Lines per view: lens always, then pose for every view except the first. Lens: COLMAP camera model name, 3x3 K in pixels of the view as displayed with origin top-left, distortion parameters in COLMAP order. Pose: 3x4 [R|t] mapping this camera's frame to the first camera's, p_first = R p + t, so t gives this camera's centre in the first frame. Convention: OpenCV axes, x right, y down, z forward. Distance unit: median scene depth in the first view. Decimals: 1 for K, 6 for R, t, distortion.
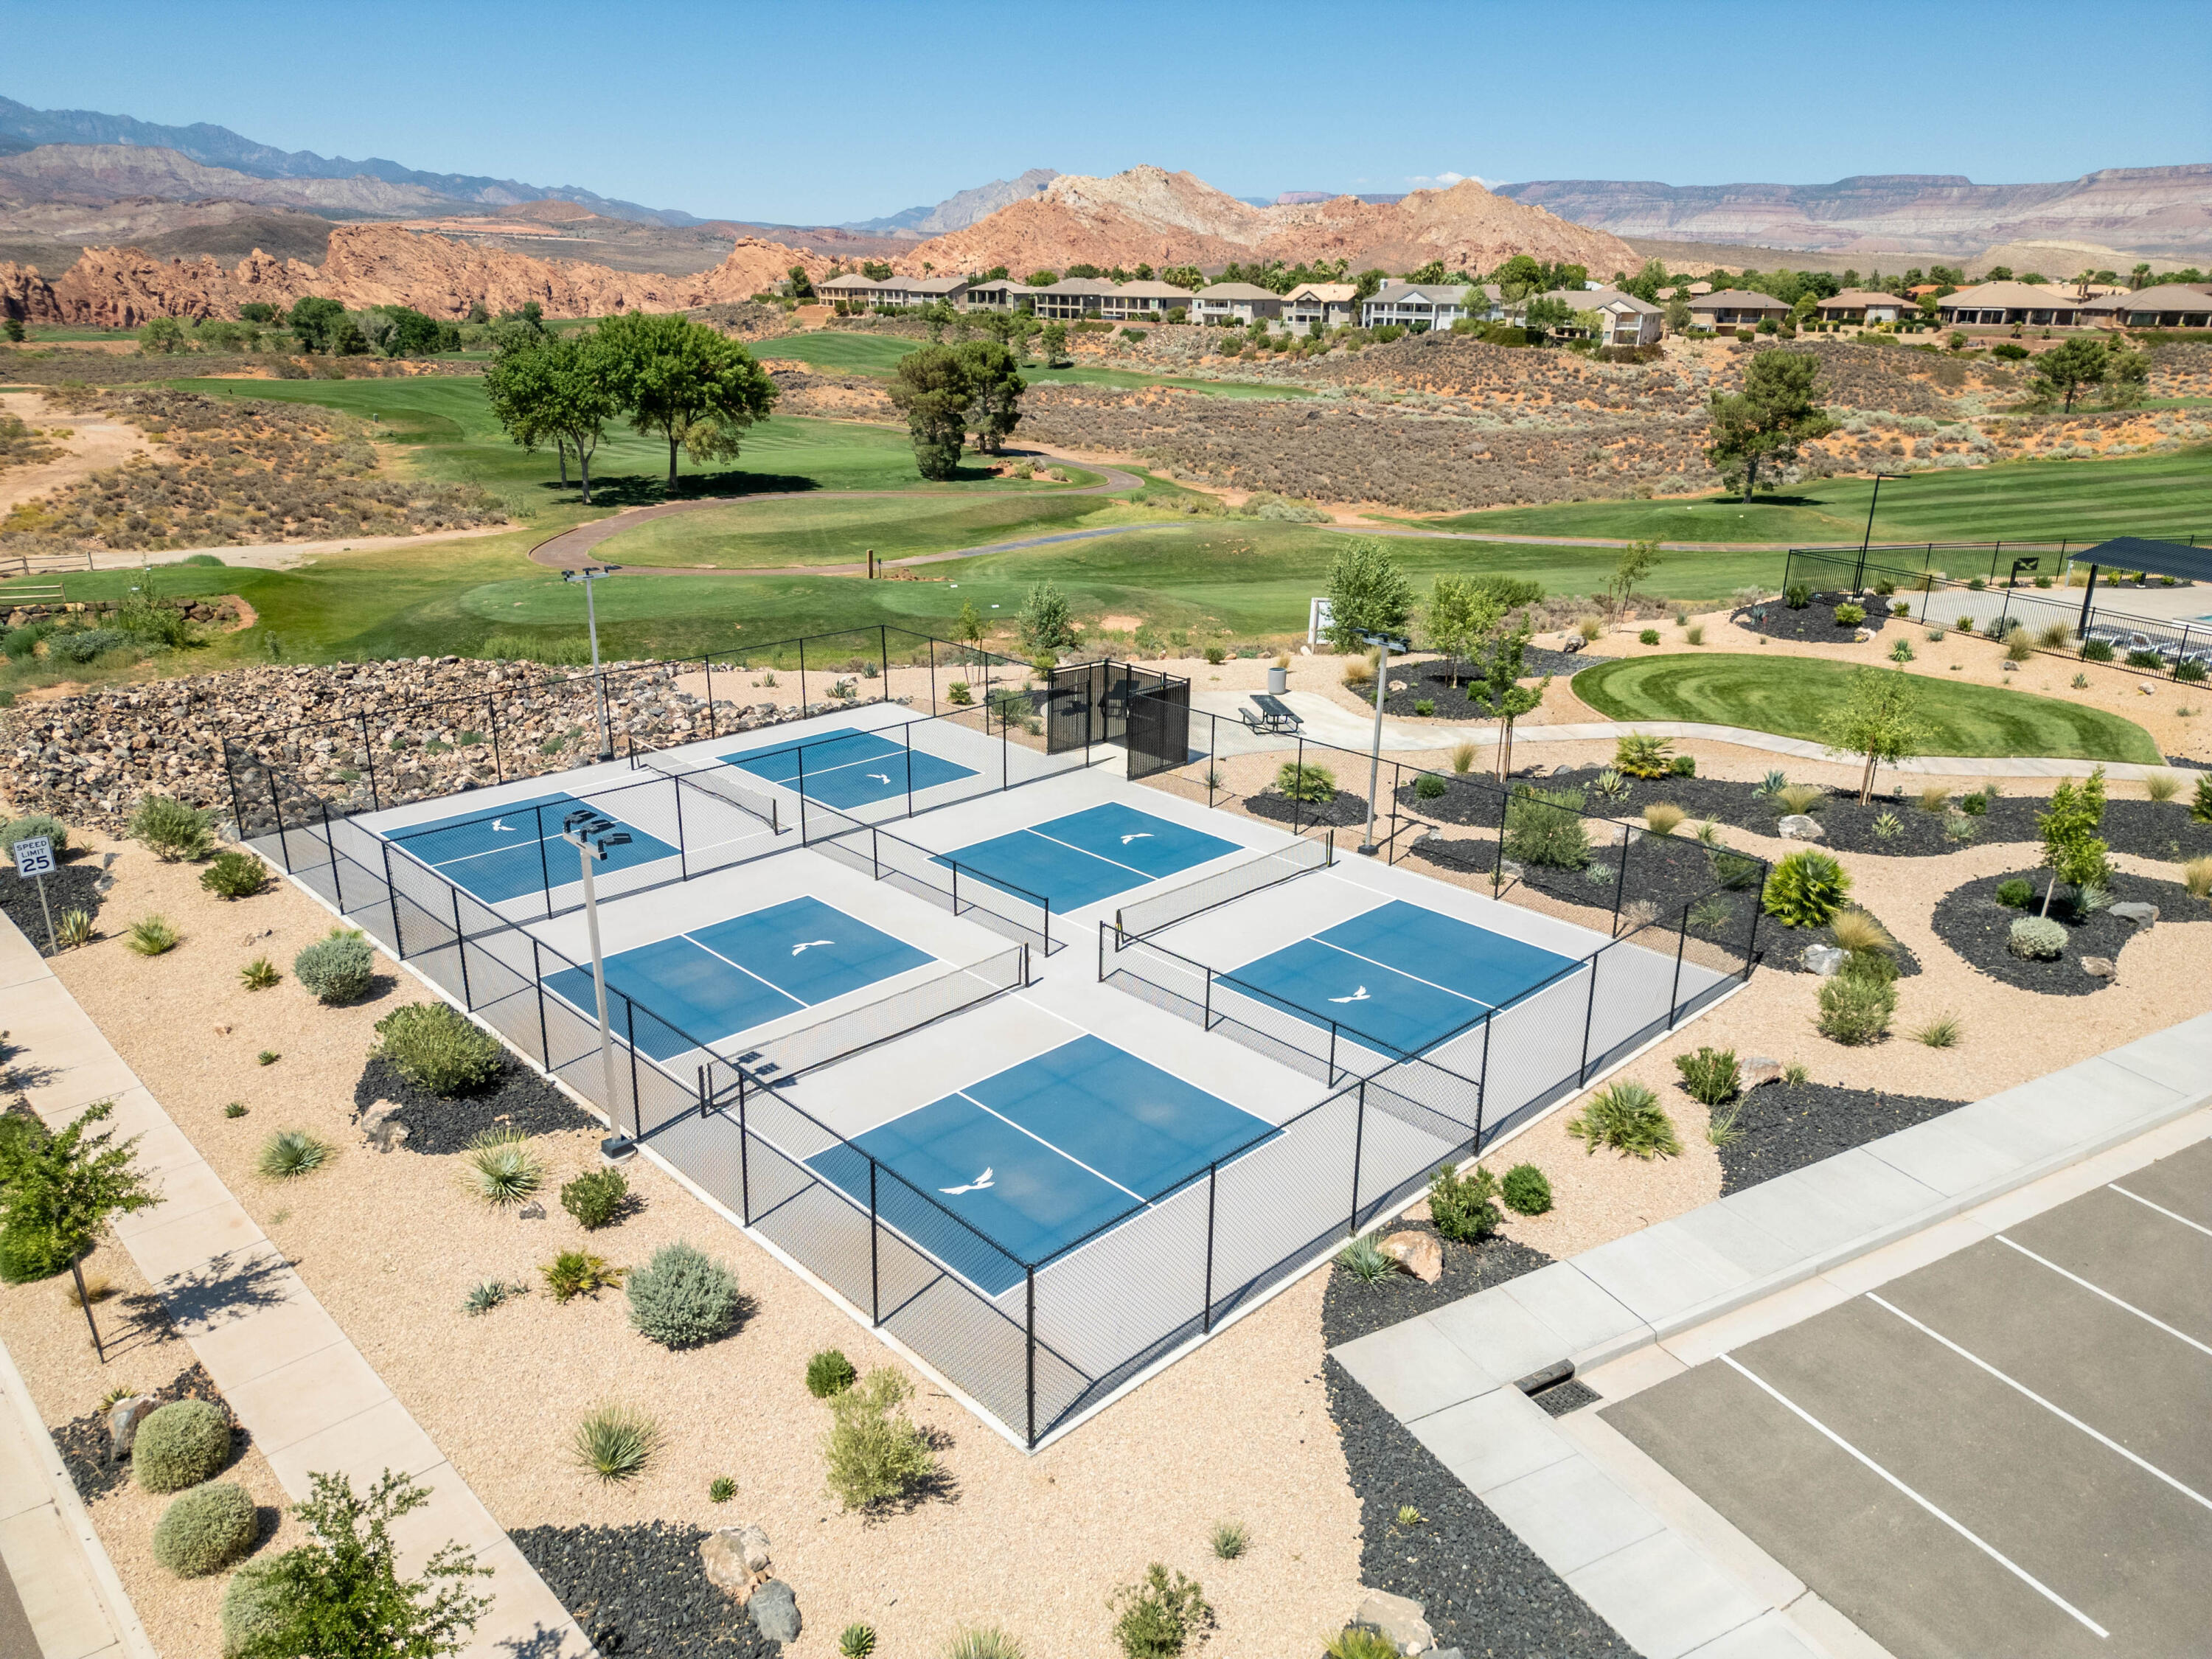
lens RADIAL K [[1558.3, 0, 1109.2], [0, 1558.3, 833.1], [0, 0, 1]] dist [0.060679, -0.052807]
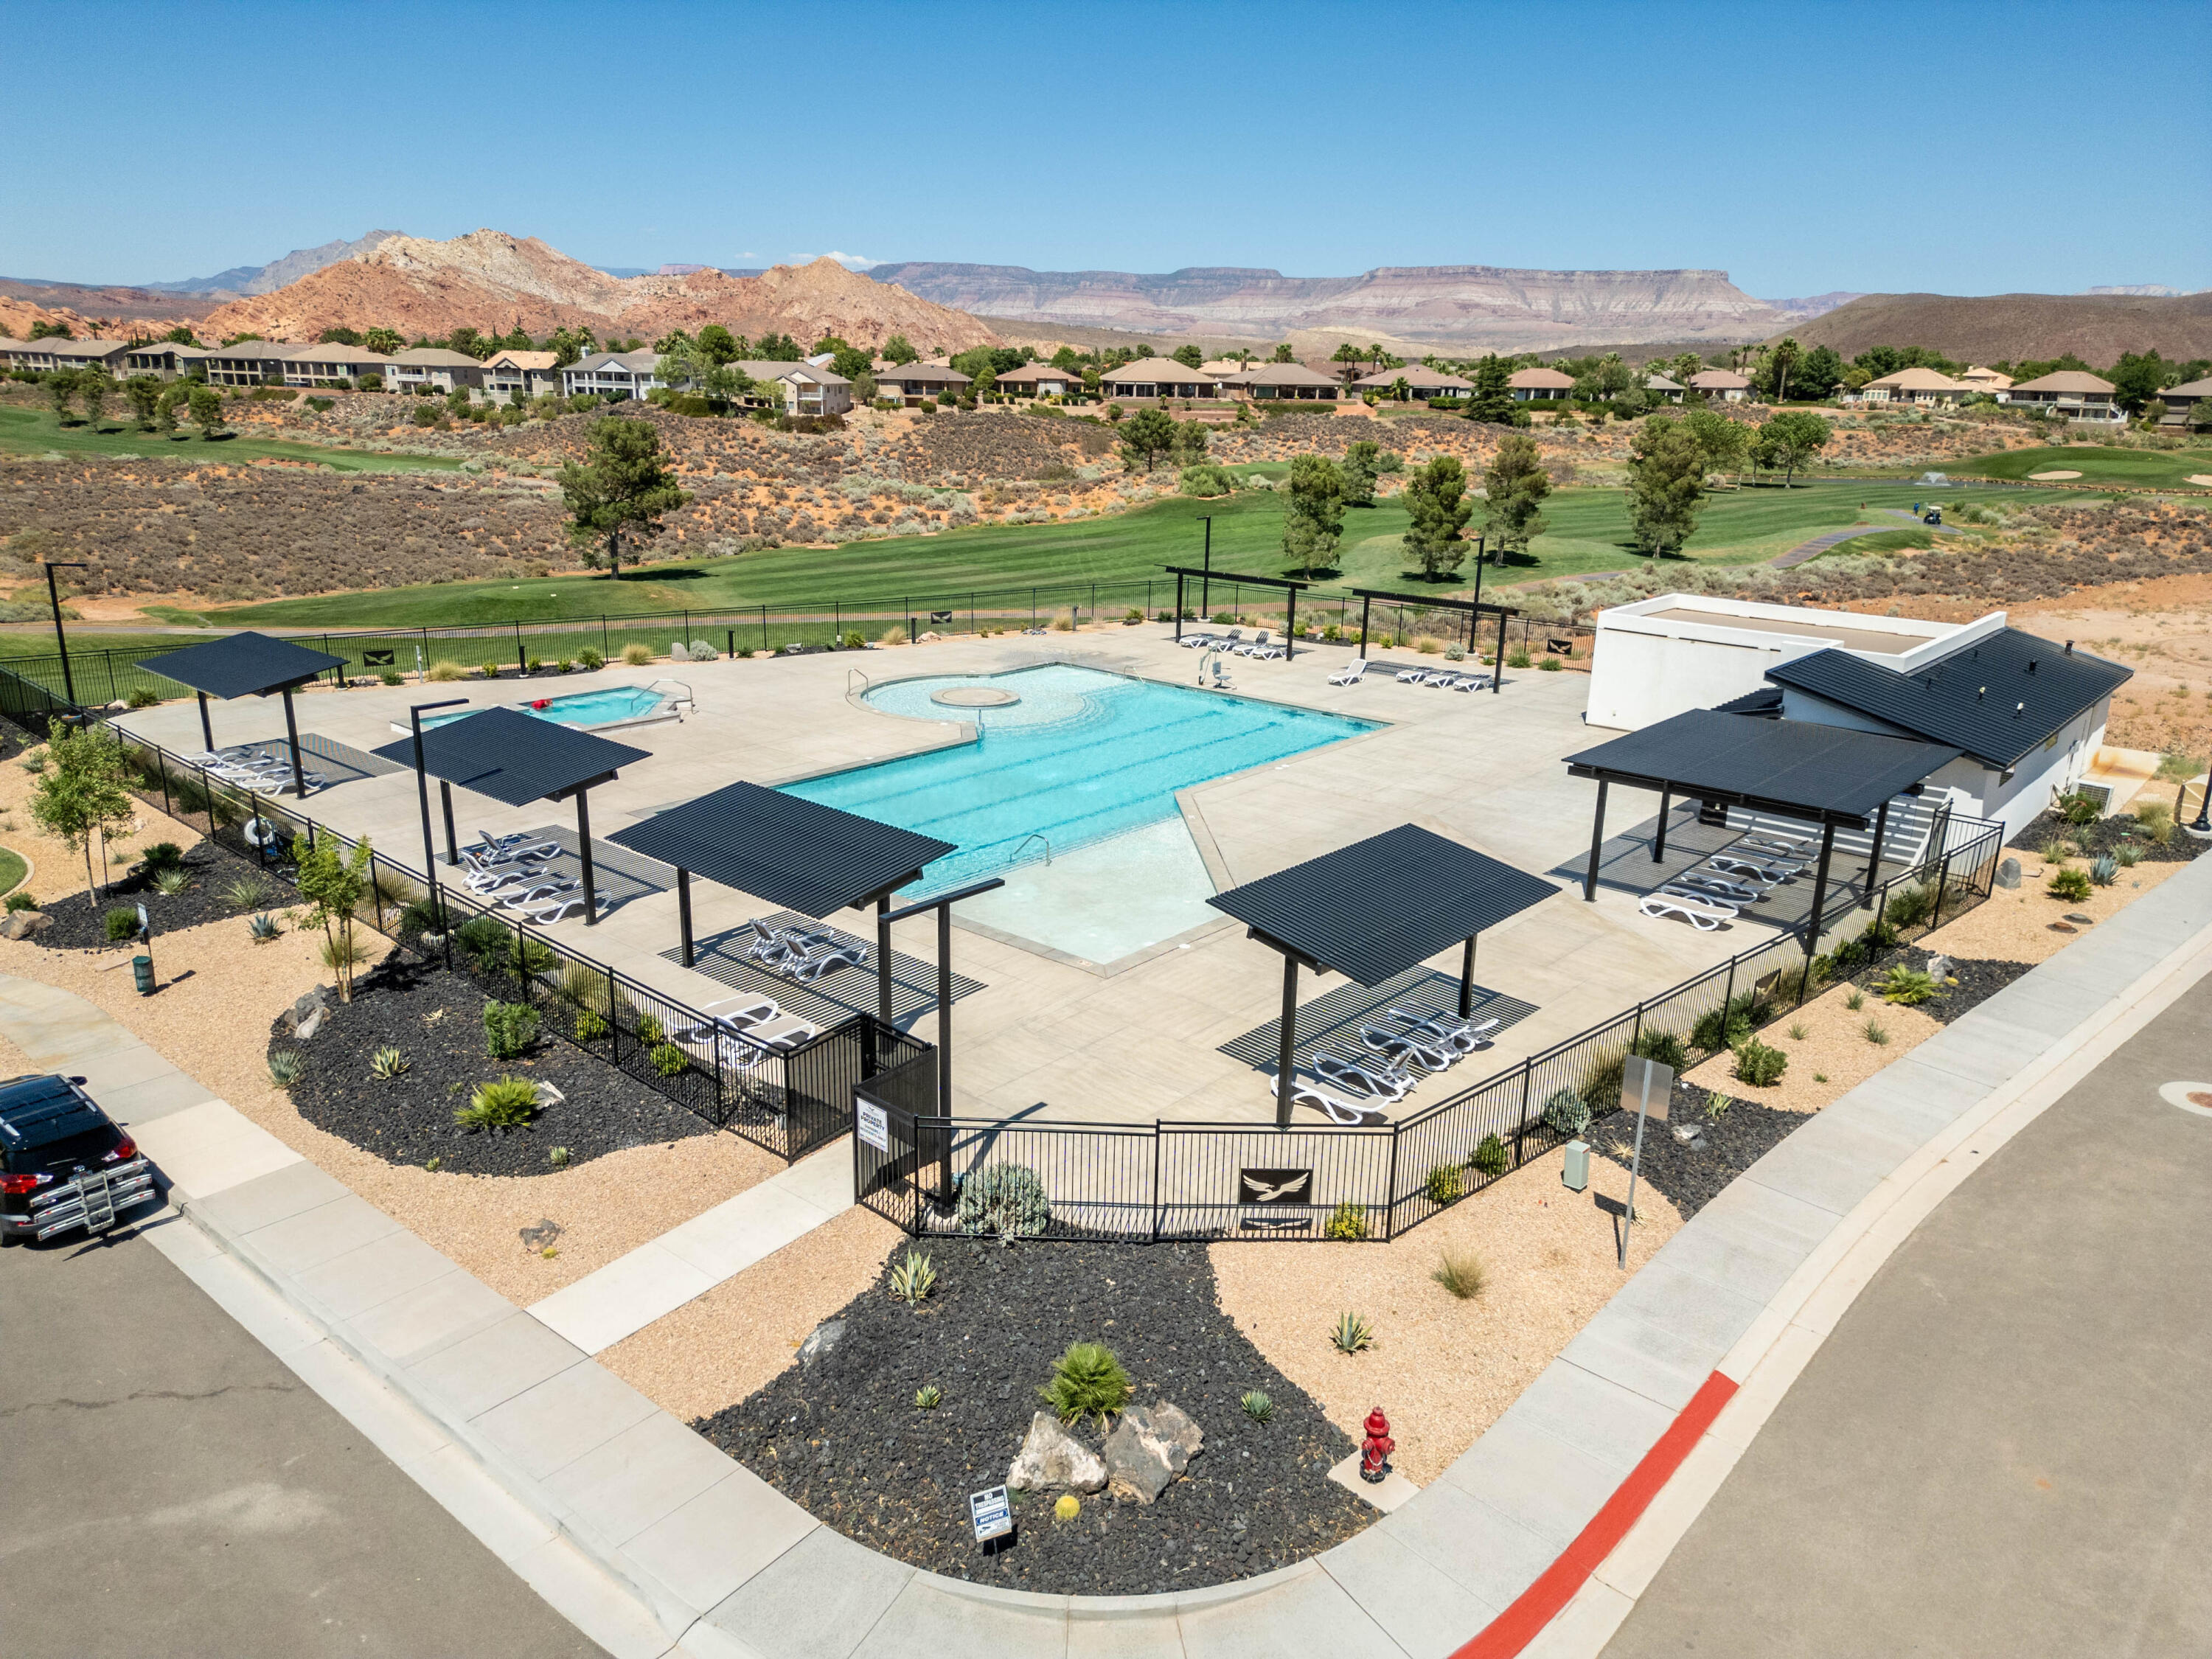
lens RADIAL K [[1558.3, 0, 1109.2], [0, 1558.3, 833.1], [0, 0, 1]] dist [0.060679, -0.052807]
pose [[0.935963, -0.098292, 0.338100, 0.160380], [0.112463, 0.993400, -0.022531, -0.003010], [-0.333654, 0.059112, 0.940840, 0.017058]]
